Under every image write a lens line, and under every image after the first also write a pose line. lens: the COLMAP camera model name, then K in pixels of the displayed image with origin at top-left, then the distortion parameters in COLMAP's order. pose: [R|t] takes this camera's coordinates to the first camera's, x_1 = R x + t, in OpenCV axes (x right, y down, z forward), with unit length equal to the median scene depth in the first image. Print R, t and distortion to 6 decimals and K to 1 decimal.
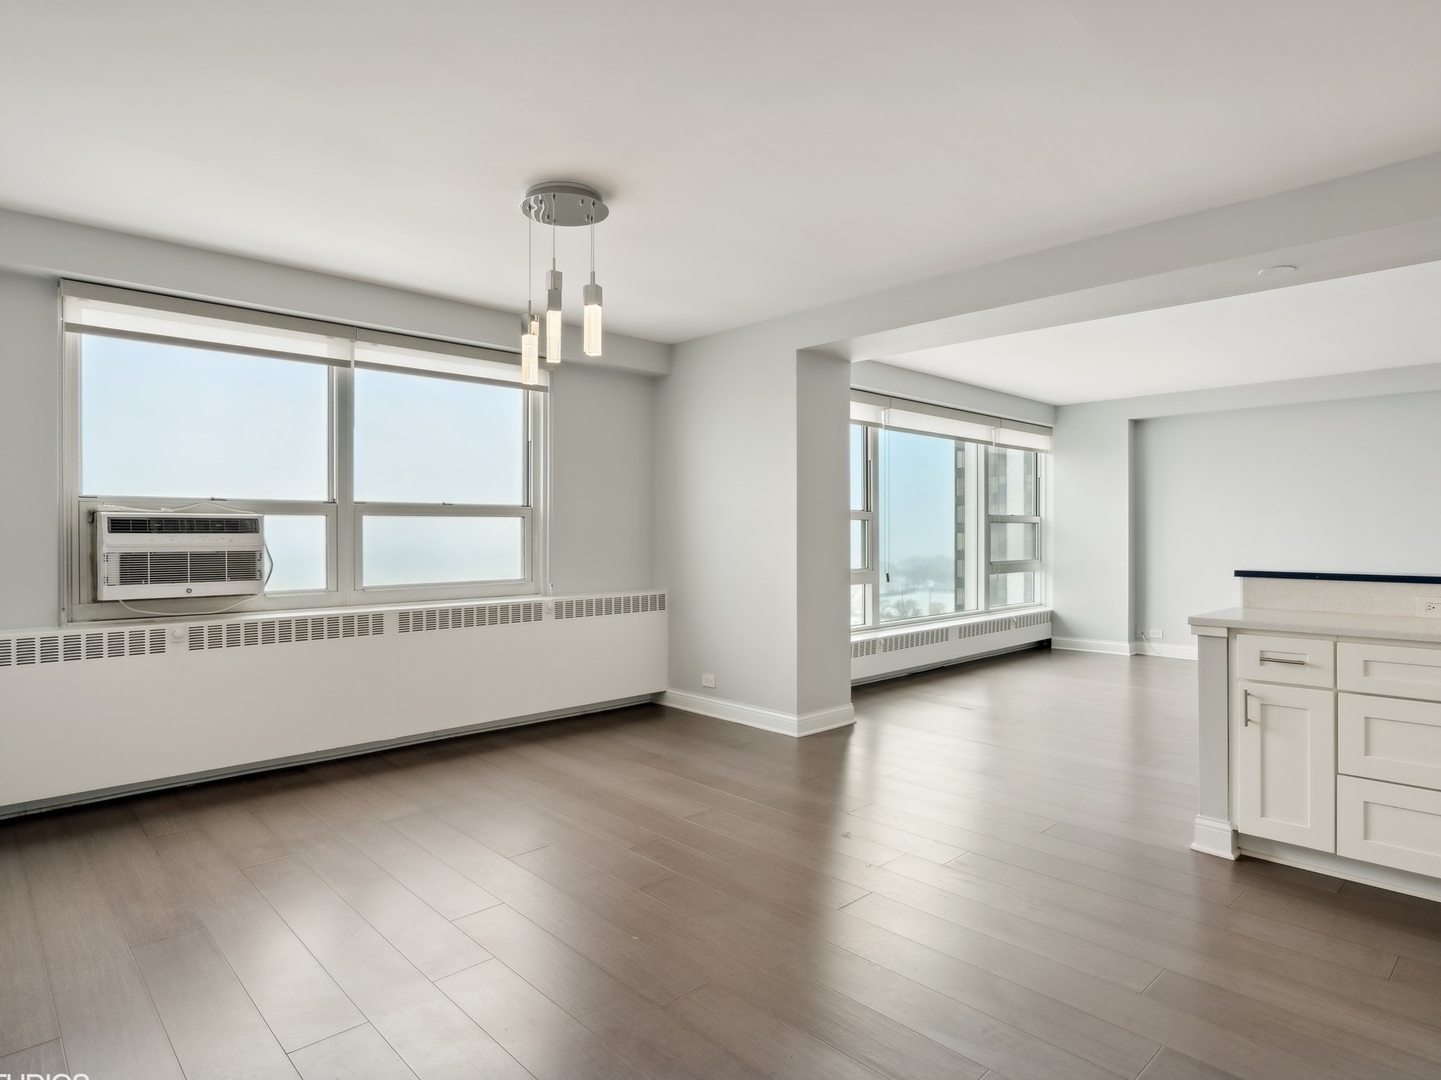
lens RADIAL K [[823.4, 0, 718.3], [0, 823.4, 544.8], [0, 0, 1]] dist [-0.012833, -0.001665]
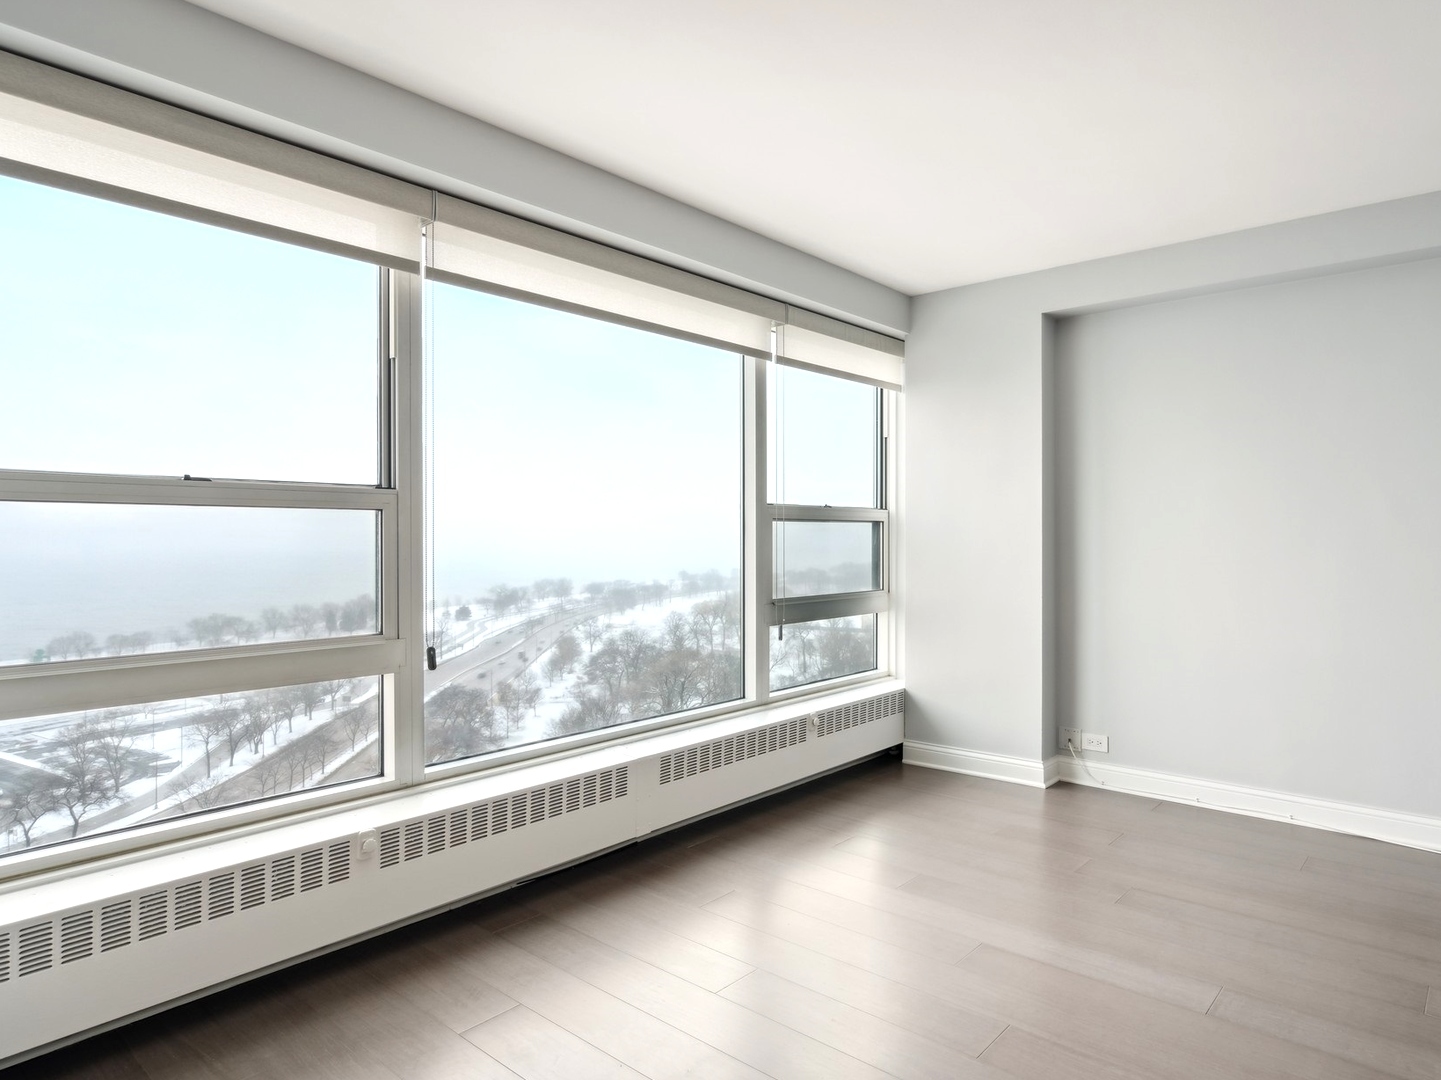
lens RADIAL K [[869.7, 0, 732.0], [0, 869.7, 549.4], [0, 0, 1]] dist [-0.027978, 0.001188]
pose [[0.995369, -0.000096, 0.096128, 0.265471], [0.000193, 0.999999, -0.001004, -0.009218], [-0.096128, 0.001017, 0.995368, 0.501877]]
